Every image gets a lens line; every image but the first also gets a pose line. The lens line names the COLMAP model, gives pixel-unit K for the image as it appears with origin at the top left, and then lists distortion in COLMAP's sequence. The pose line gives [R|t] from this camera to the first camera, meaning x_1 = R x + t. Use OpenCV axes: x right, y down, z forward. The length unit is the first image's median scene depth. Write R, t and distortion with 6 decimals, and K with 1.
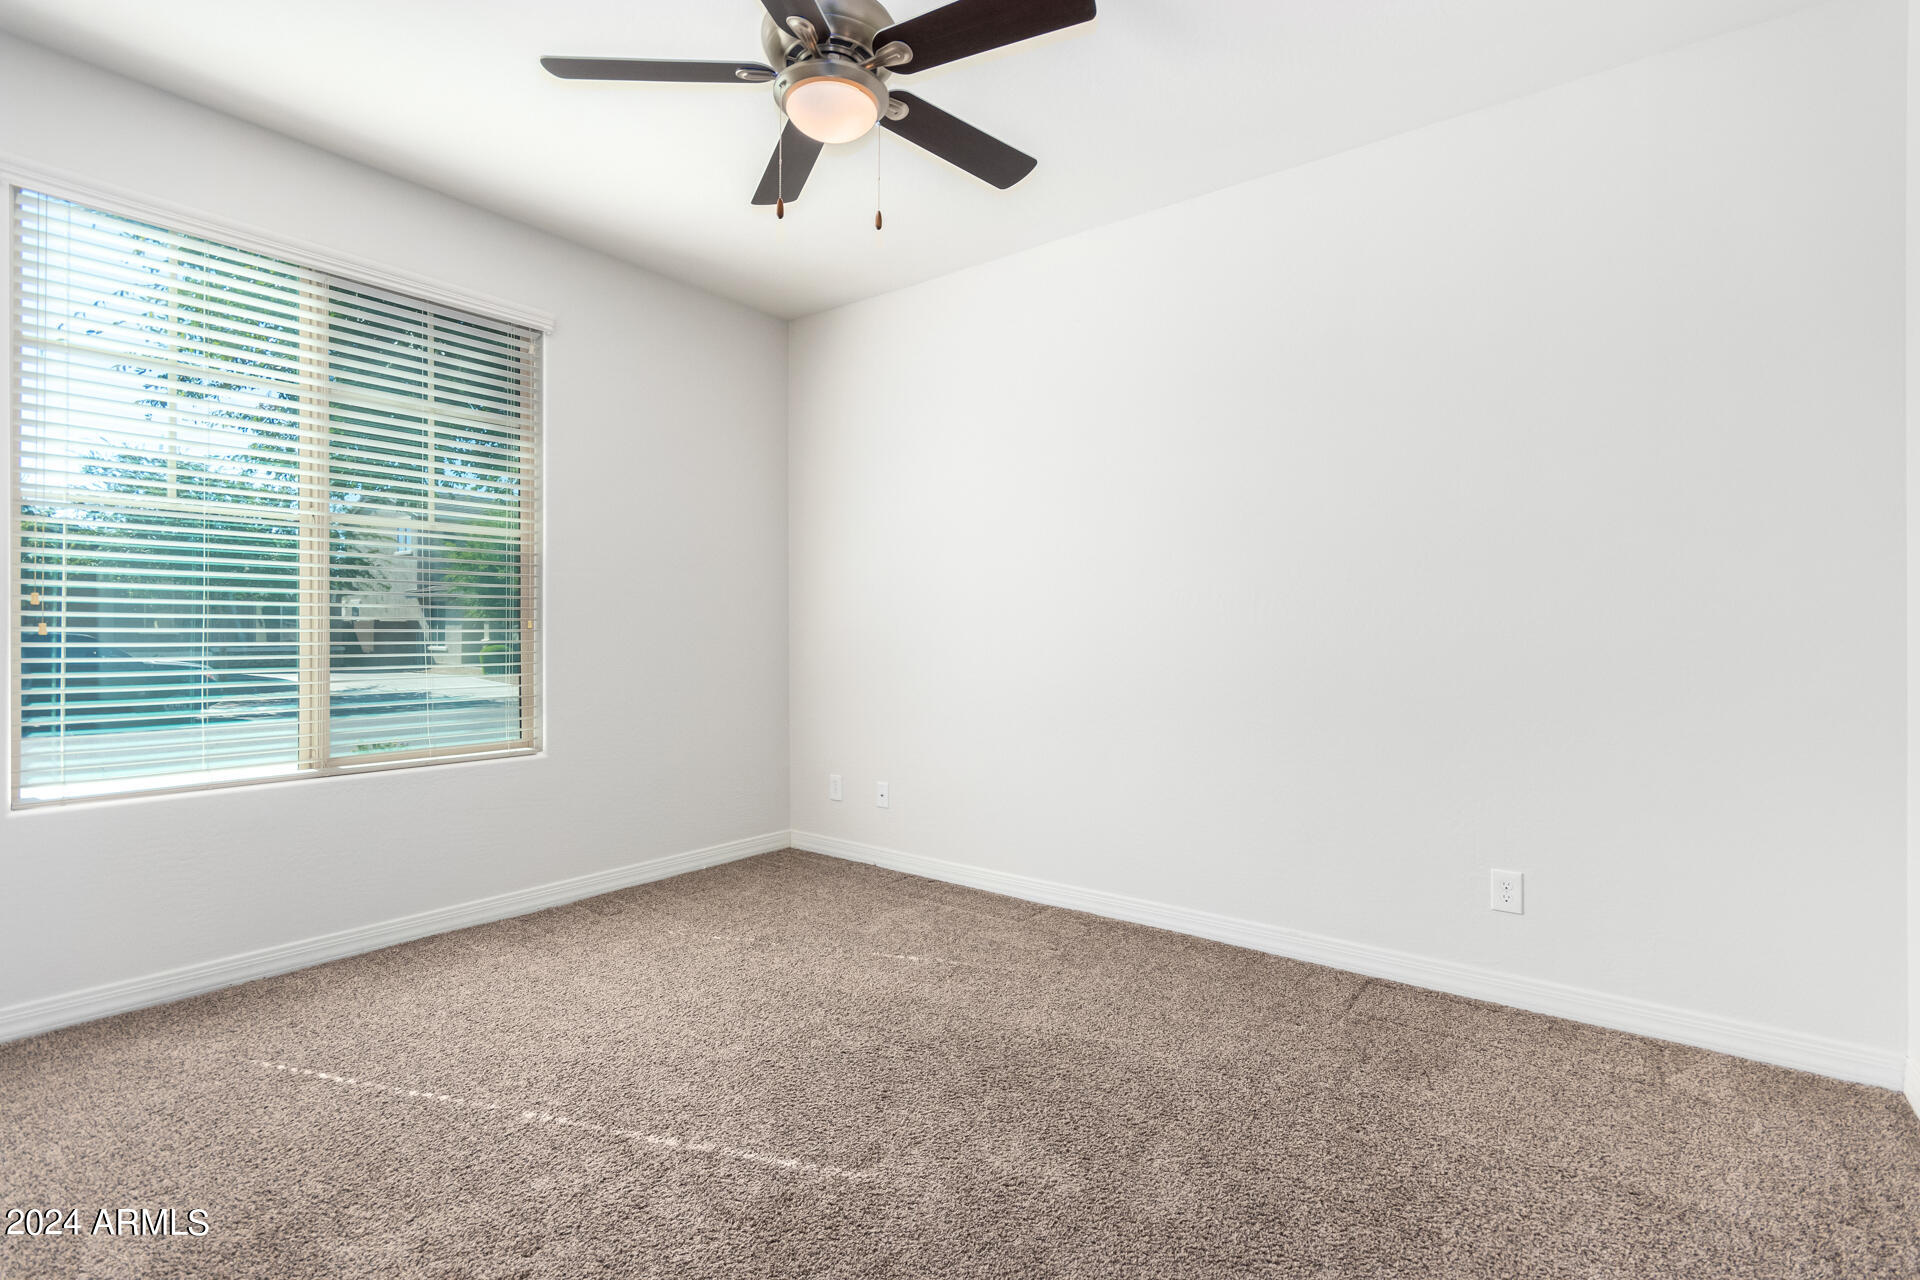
lens RADIAL K [[886.3, 0, 962.9], [0, 886.3, 644.9], [0, 0, 1]] dist [0.002026, 0.000405]
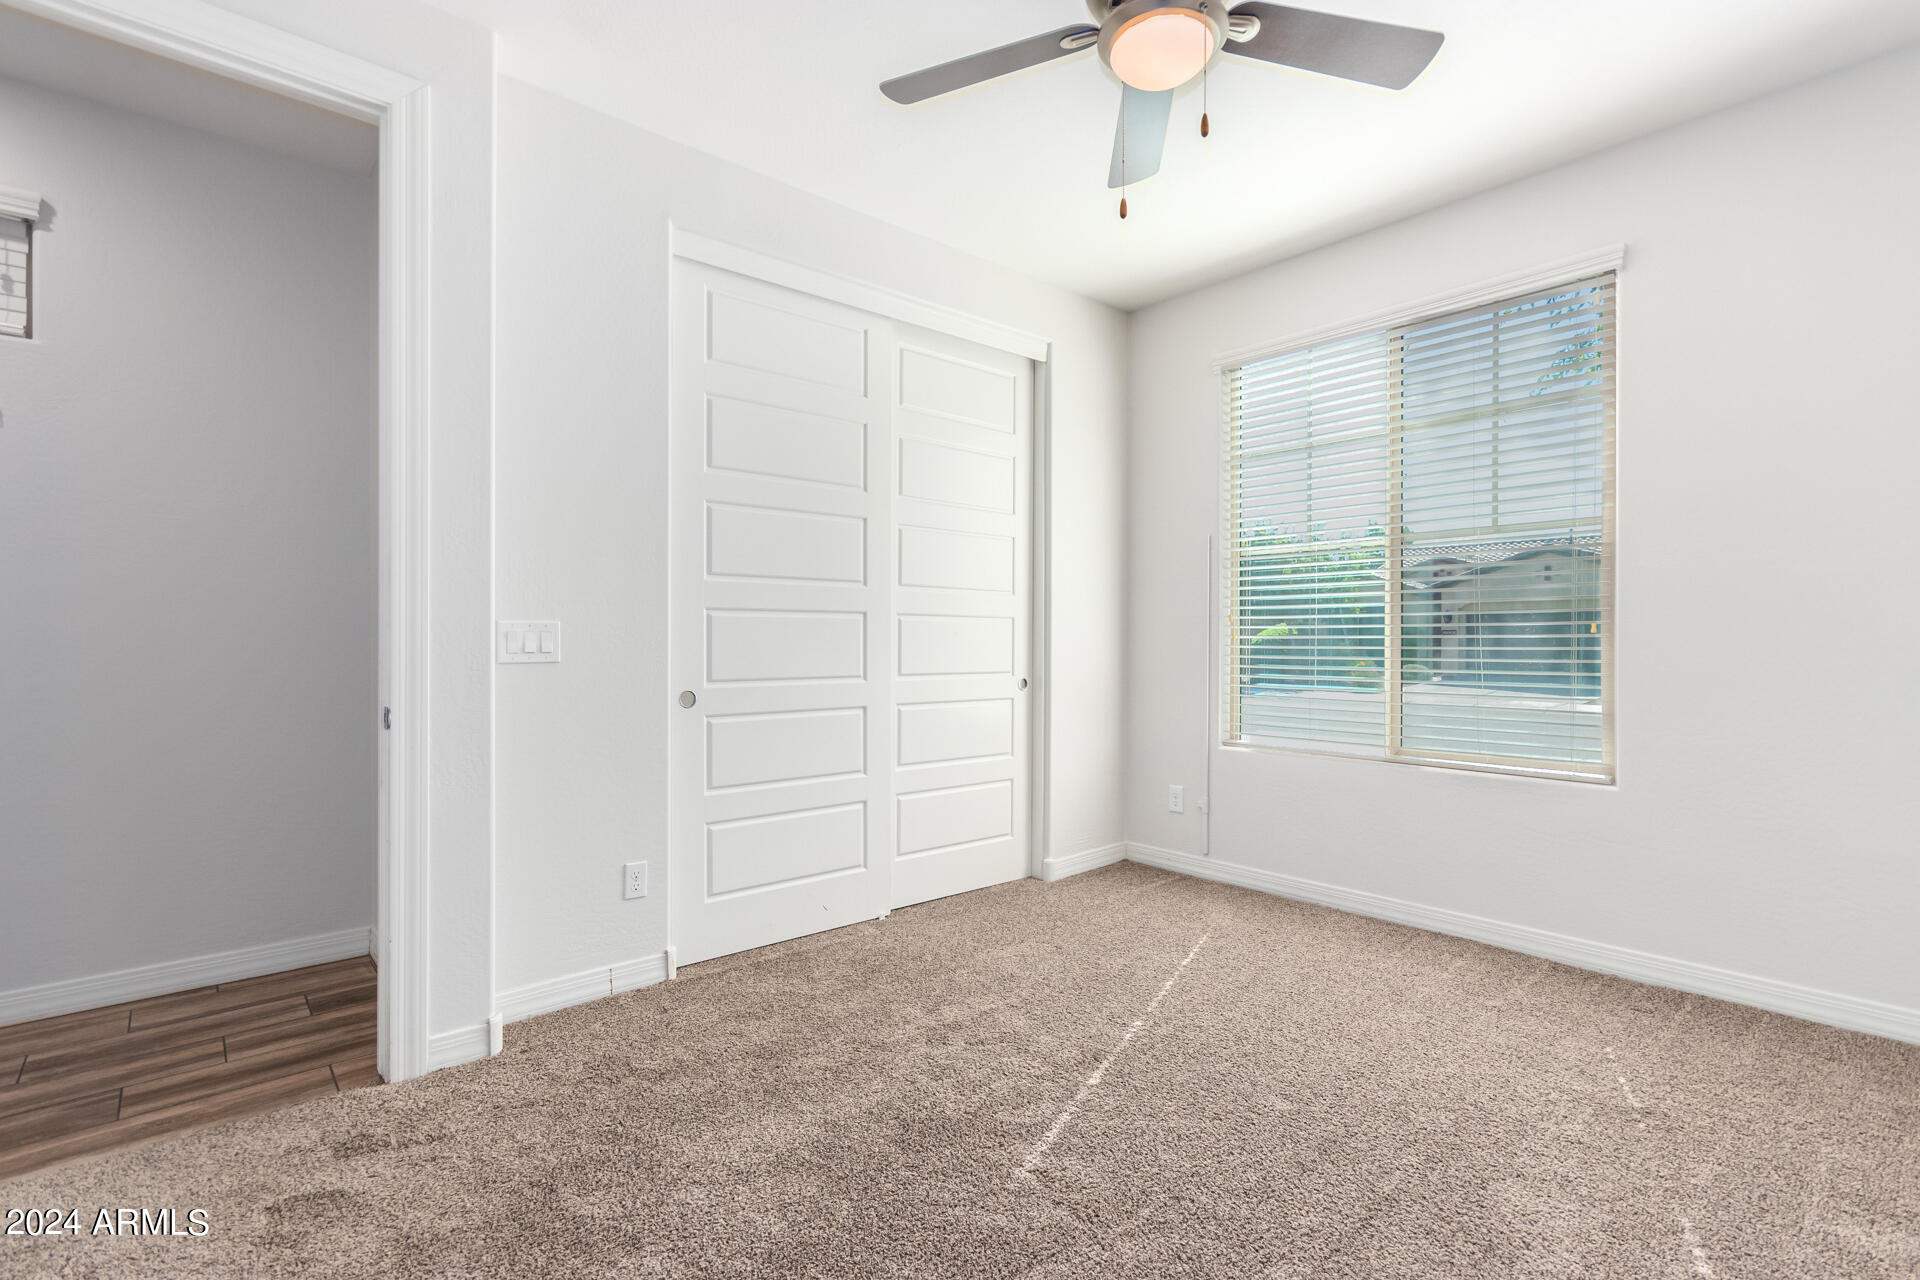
lens RADIAL K [[886.3, 0, 962.9], [0, 886.3, 644.9], [0, 0, 1]] dist [0.002026, 0.000405]
pose [[-0.192242, -0.002384, -0.981345, 0.529722], [-0.019740, 0.999804, 0.001439, 0.008897], [0.981149, 0.019649, -0.192252, 0.688551]]
